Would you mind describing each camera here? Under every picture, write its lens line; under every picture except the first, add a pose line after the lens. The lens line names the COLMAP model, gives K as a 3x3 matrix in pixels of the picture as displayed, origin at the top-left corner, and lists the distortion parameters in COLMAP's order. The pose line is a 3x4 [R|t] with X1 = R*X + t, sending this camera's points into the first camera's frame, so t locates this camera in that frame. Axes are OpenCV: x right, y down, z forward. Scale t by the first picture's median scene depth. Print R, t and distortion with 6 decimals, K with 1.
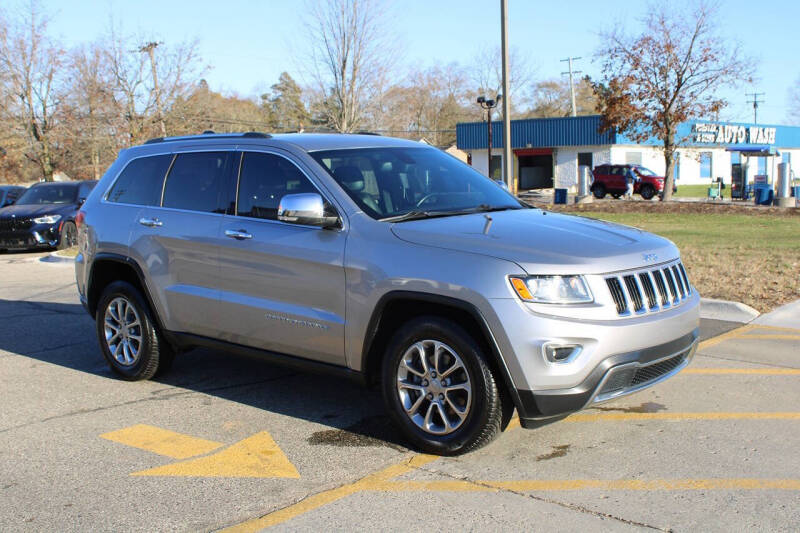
lens RADIAL K [[919.7, 0, 405.1], [0, 919.7, 269.6], [0, 0, 1]] dist [-0.040194, 0.000000]
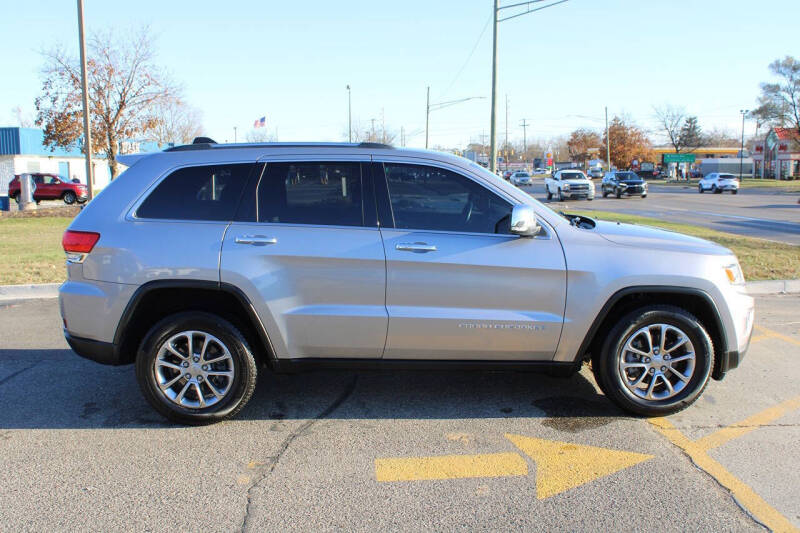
lens RADIAL K [[781.0, 0, 393.4], [0, 781.0, 268.0], [0, 0, 1]] dist [-0.069548, 0.000000]
pose [[0.736582, -0.072070, 0.672498, -0.665143], [0.066834, 0.997196, 0.033665, -0.040254], [-0.673038, 0.020149, 0.739333, 0.346243]]
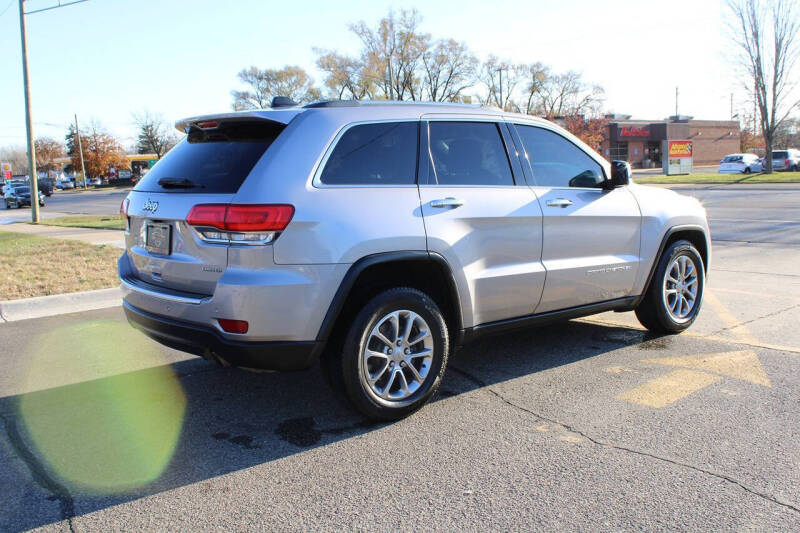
lens RADIAL K [[781.0, 0, 413.0], [0, 781.0, 269.4], [0, 0, 1]] dist [-0.069548, 0.000000]
pose [[0.161901, -0.120456, 0.979428, -0.943093], [0.140744, 0.985194, 0.097900, -0.064147], [-0.976719, 0.121998, 0.176457, 0.887195]]
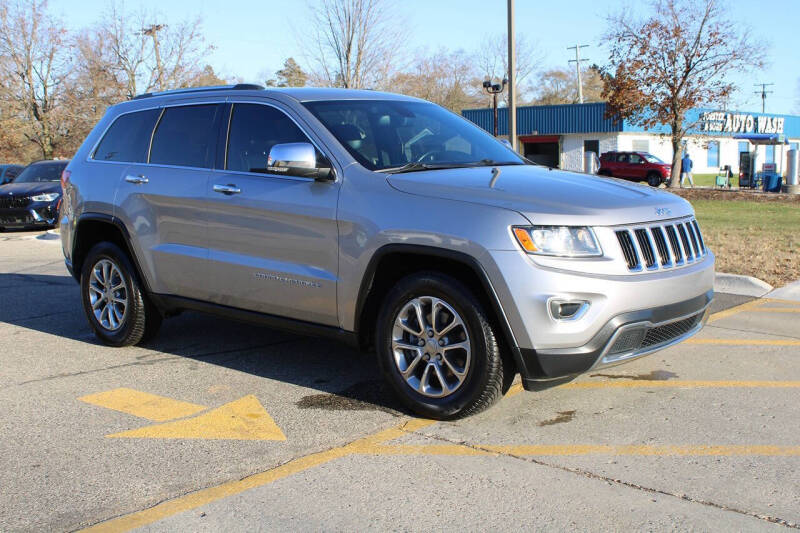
lens RADIAL K [[919.7, 0, 405.0], [0, 919.7, 274.4], [0, 0, 1]] dist [-0.040194, 0.000000]
pose [[0.999955, 0.008036, -0.005002, 0.006639], [-0.007953, 0.999834, 0.016395, 0.028474], [0.005133, -0.016354, 0.999853, 0.047146]]
